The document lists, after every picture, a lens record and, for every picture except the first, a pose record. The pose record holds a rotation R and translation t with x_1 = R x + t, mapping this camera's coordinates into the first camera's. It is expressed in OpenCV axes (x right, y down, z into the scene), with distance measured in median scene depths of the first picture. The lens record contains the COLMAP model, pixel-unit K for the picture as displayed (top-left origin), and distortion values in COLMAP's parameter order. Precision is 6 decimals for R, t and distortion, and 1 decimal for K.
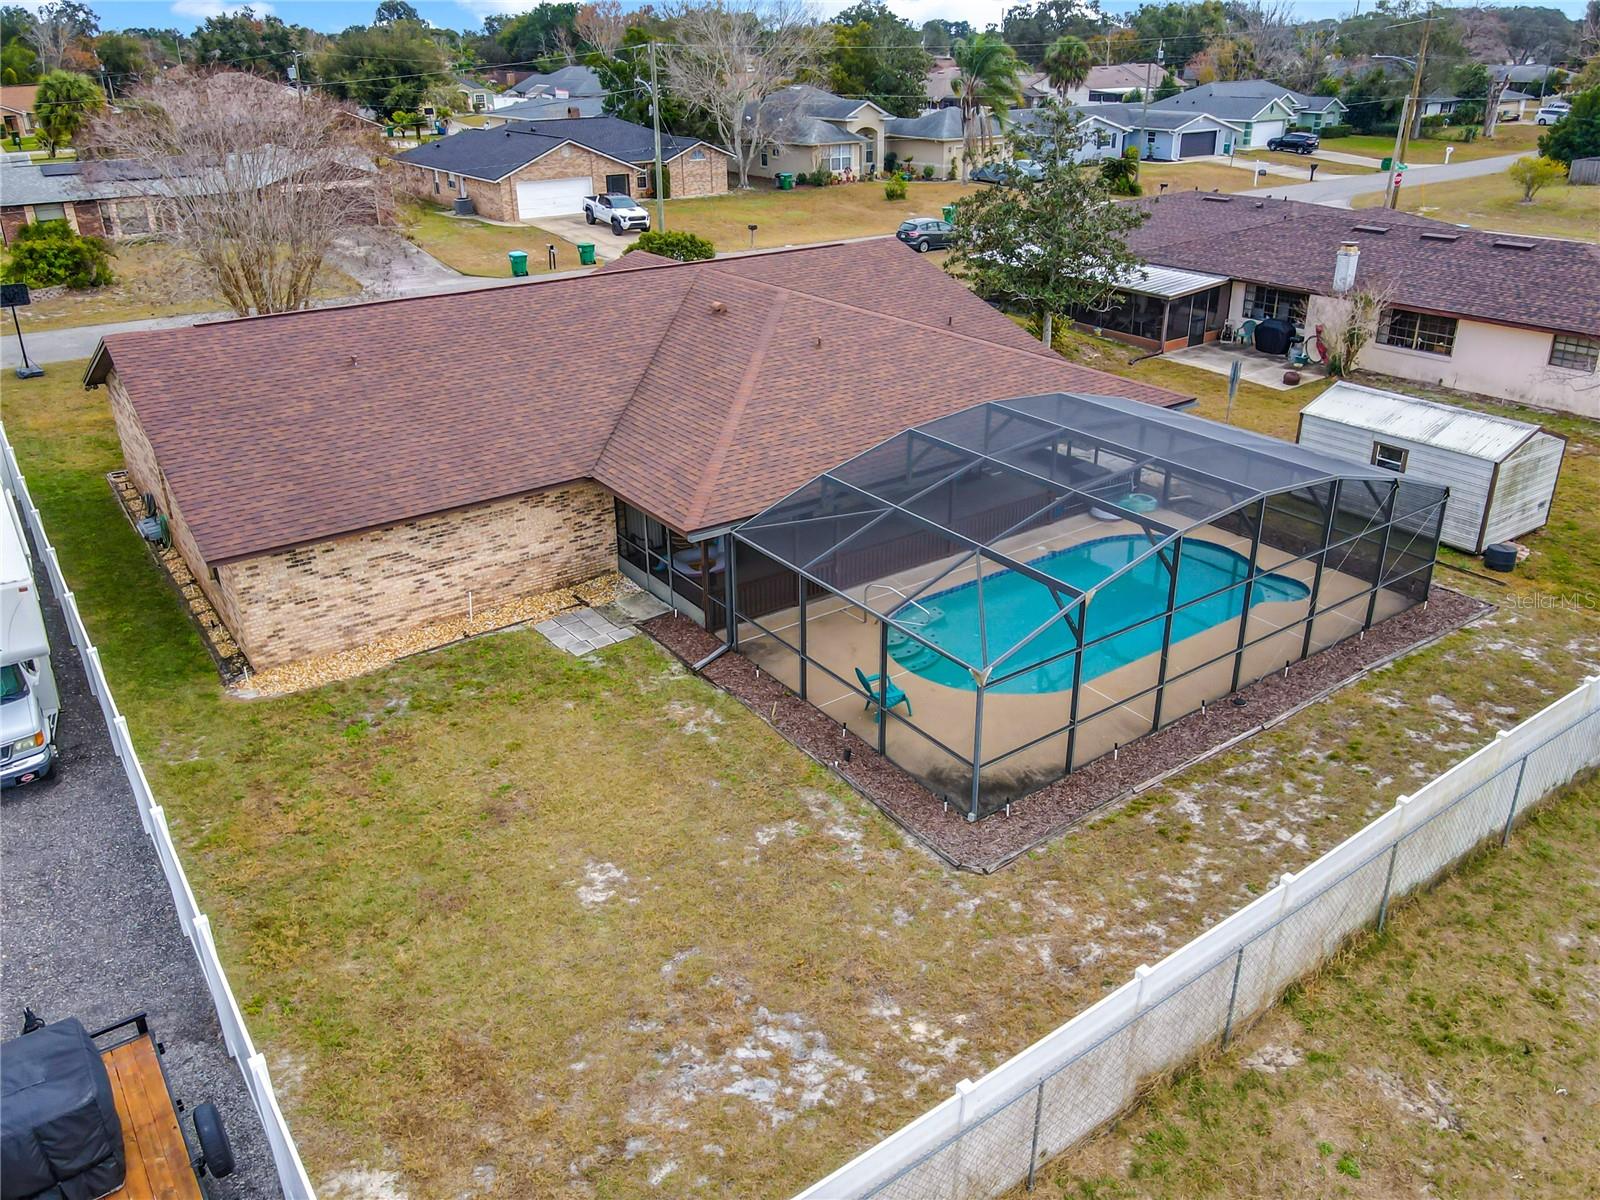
lens RADIAL K [[1208.3, 0, 814.2], [0, 1208.3, 562.8], [0, 0, 1]] dist [0.005055, 0.002405]
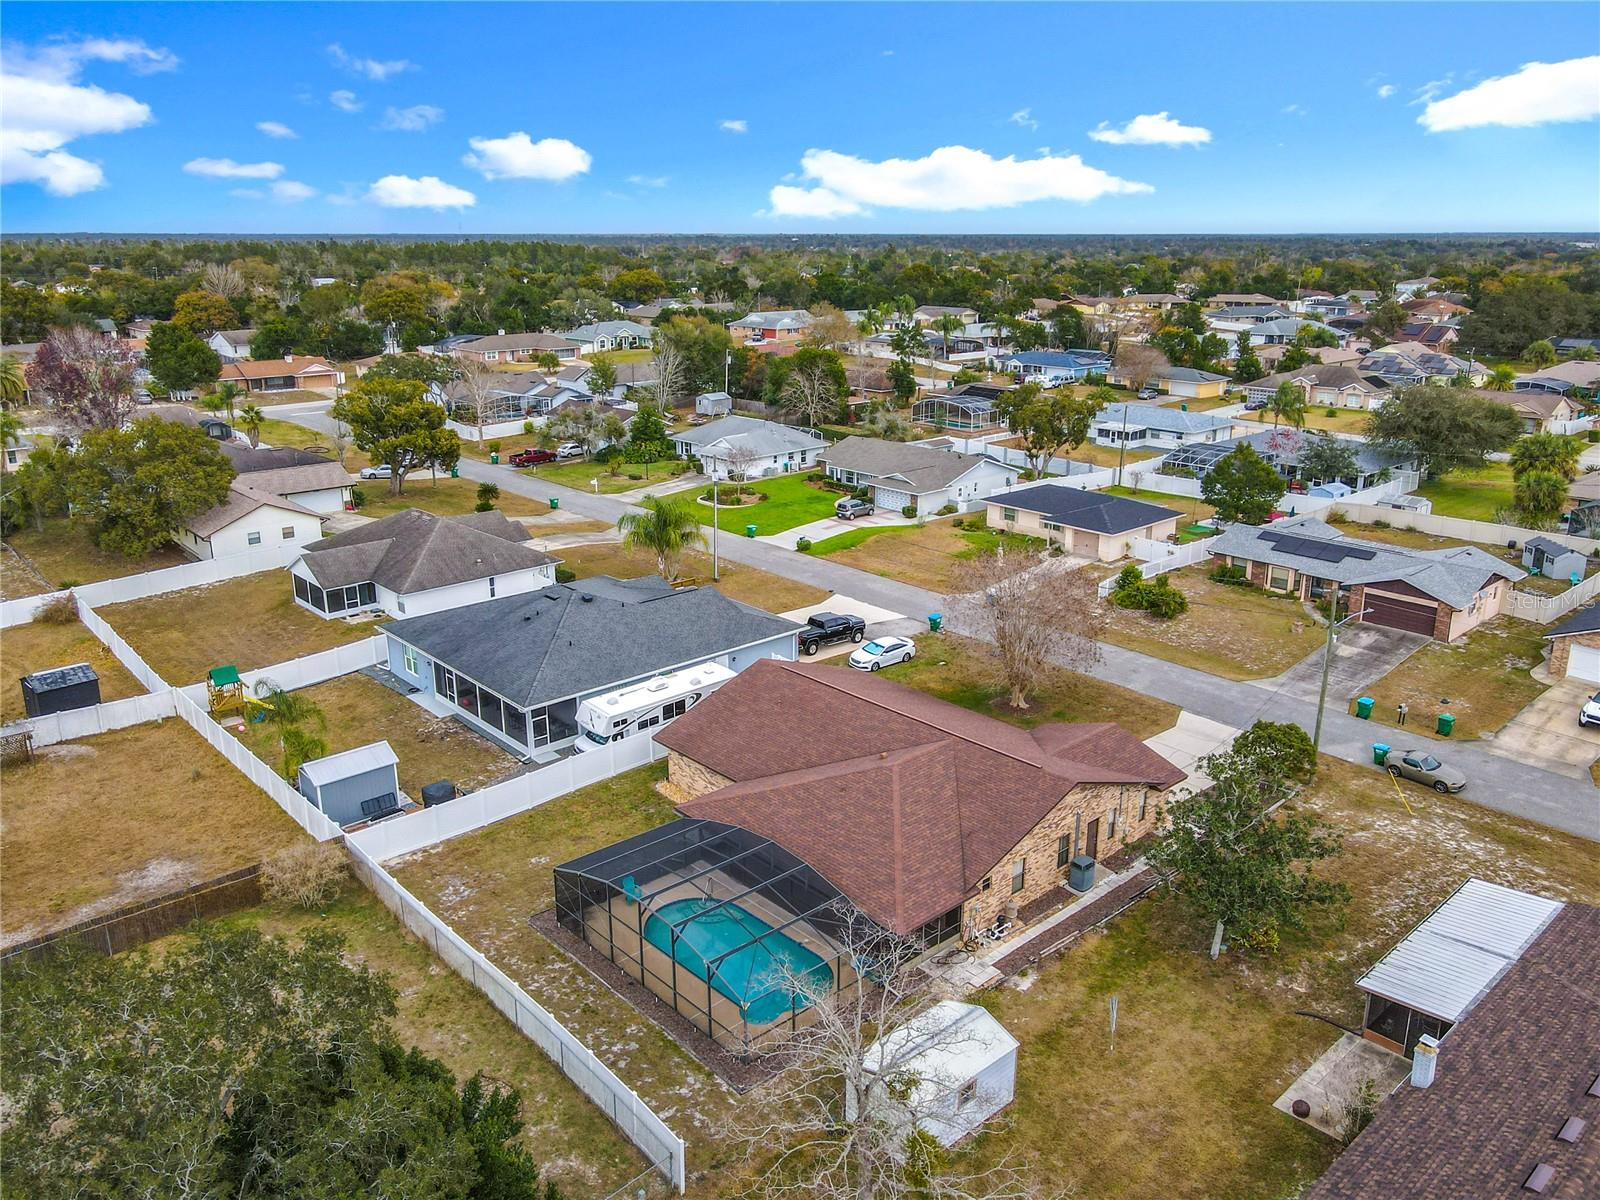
lens RADIAL K [[1208.9, 0, 819.2], [0, 1208.9, 571.1], [0, 0, 1]] dist [-0.033671, 0.088261]
pose [[0.113158, 0.279382, -0.953489, 2.069231], [-0.396589, 0.892591, 0.214471, -1.060835], [0.910995, 0.353874, 0.211804, 0.521008]]
